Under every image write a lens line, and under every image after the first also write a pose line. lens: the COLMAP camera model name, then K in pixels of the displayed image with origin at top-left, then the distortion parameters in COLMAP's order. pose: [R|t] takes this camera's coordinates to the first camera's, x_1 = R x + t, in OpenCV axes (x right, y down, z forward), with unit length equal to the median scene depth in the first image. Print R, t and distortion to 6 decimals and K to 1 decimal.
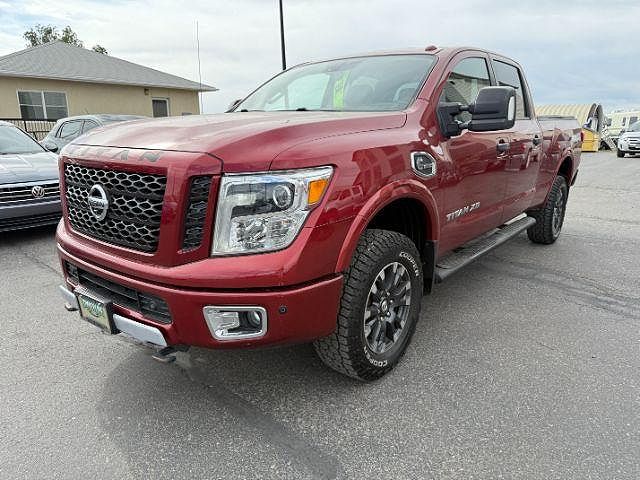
lens RADIAL K [[457.9, 0, 318.1], [0, 457.9, 238.6], [0, 0, 1]] dist [0.028912, -0.047946]
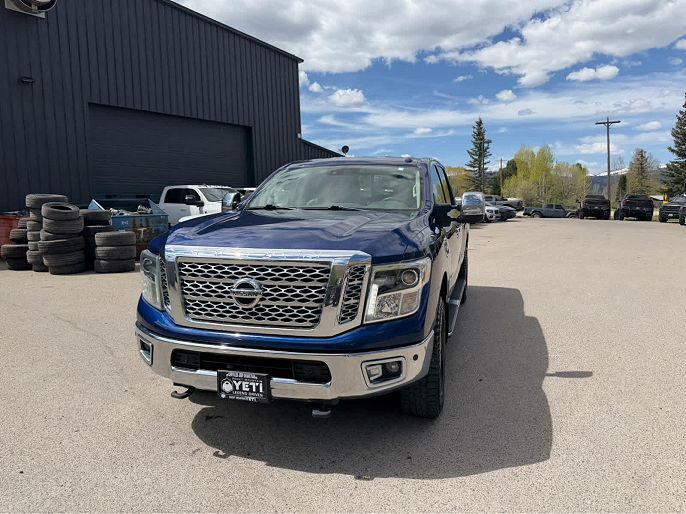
lens RADIAL K [[490.8, 0, 352.2], [0, 490.8, 254.6], [0, 0, 1]] dist [0.028912, -0.047946]
pose [[0.922071, -0.048585, 0.383958, -0.749603], [0.097452, 0.989270, -0.108852, -0.010893], [-0.374550, 0.137786, 0.916912, -0.318316]]
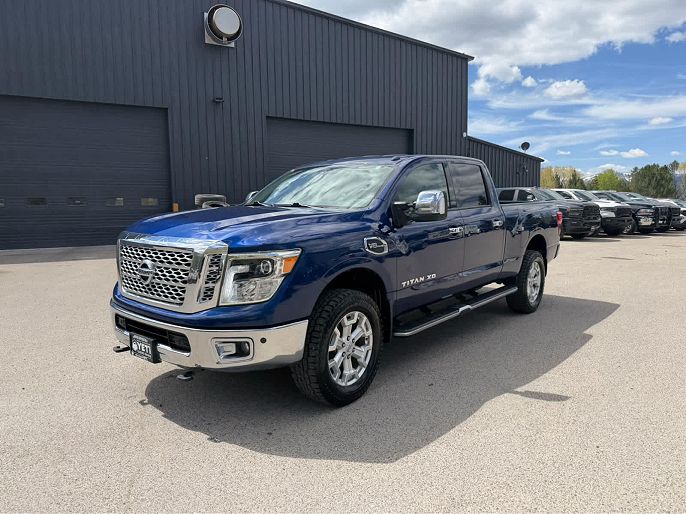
lens RADIAL K [[490.8, 0, 347.9], [0, 490.8, 254.6], [0, 0, 1]] dist [0.028912, -0.047946]
pose [[0.999846, 0.001547, -0.017454, 0.213096], [-0.003809, 0.991466, -0.130308, 0.075314], [0.017103, 0.130354, 0.991320, -0.604573]]
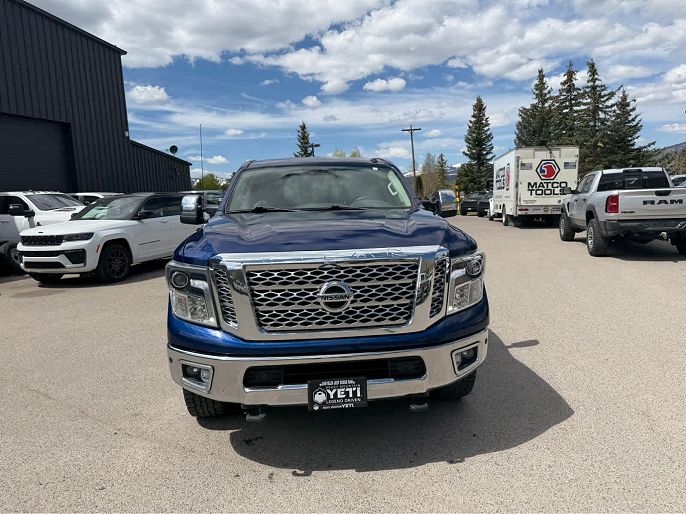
lens RADIAL K [[490.8, 0, 354.7], [0, 490.8, 252.9], [0, 0, 1]] dist [0.028912, -0.047946]
pose [[0.717022, -0.101422, 0.689632, -1.356468], [0.197848, 0.978280, -0.061834, -0.105708], [-0.668383, 0.180779, 0.721515, 0.055484]]
